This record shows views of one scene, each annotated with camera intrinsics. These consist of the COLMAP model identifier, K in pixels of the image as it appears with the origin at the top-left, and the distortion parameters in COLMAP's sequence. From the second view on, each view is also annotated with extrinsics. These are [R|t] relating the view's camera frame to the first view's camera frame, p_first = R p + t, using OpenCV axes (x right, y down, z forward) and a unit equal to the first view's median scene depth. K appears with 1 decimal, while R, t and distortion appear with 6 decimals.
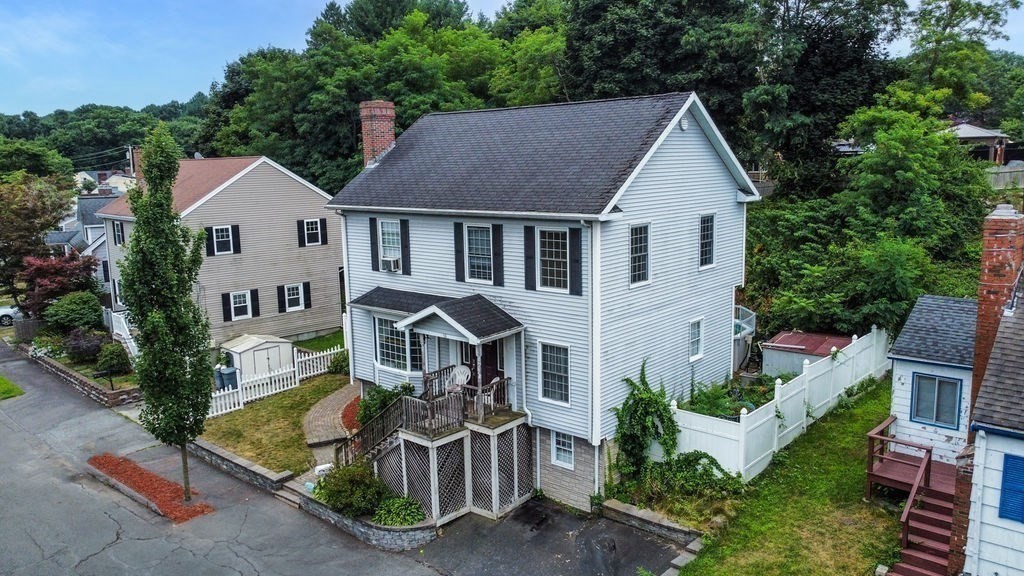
lens RADIAL K [[771.8, 0, 512.0], [0, 771.8, 288.0], [0, 0, 1]] dist [0.004146, -0.003134]
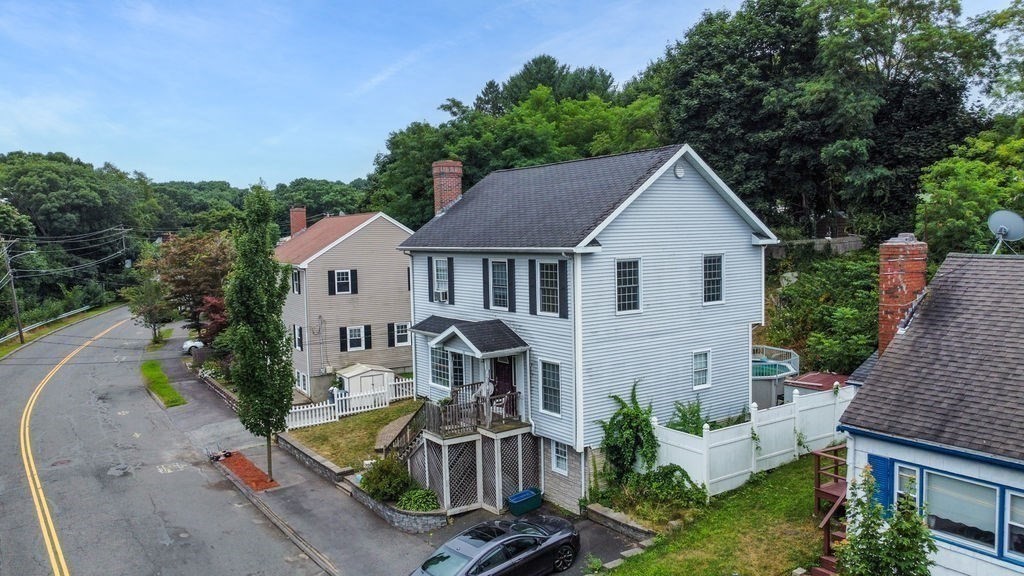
lens RADIAL K [[771.8, 0, 512.0], [0, 771.8, 288.0], [0, 0, 1]] dist [0.004146, -0.003134]
pose [[0.970667, 0.016979, -0.239827, 0.255645], [-0.037996, 0.995801, -0.083281, 0.057176], [0.237406, 0.089951, 0.967237, -0.127096]]
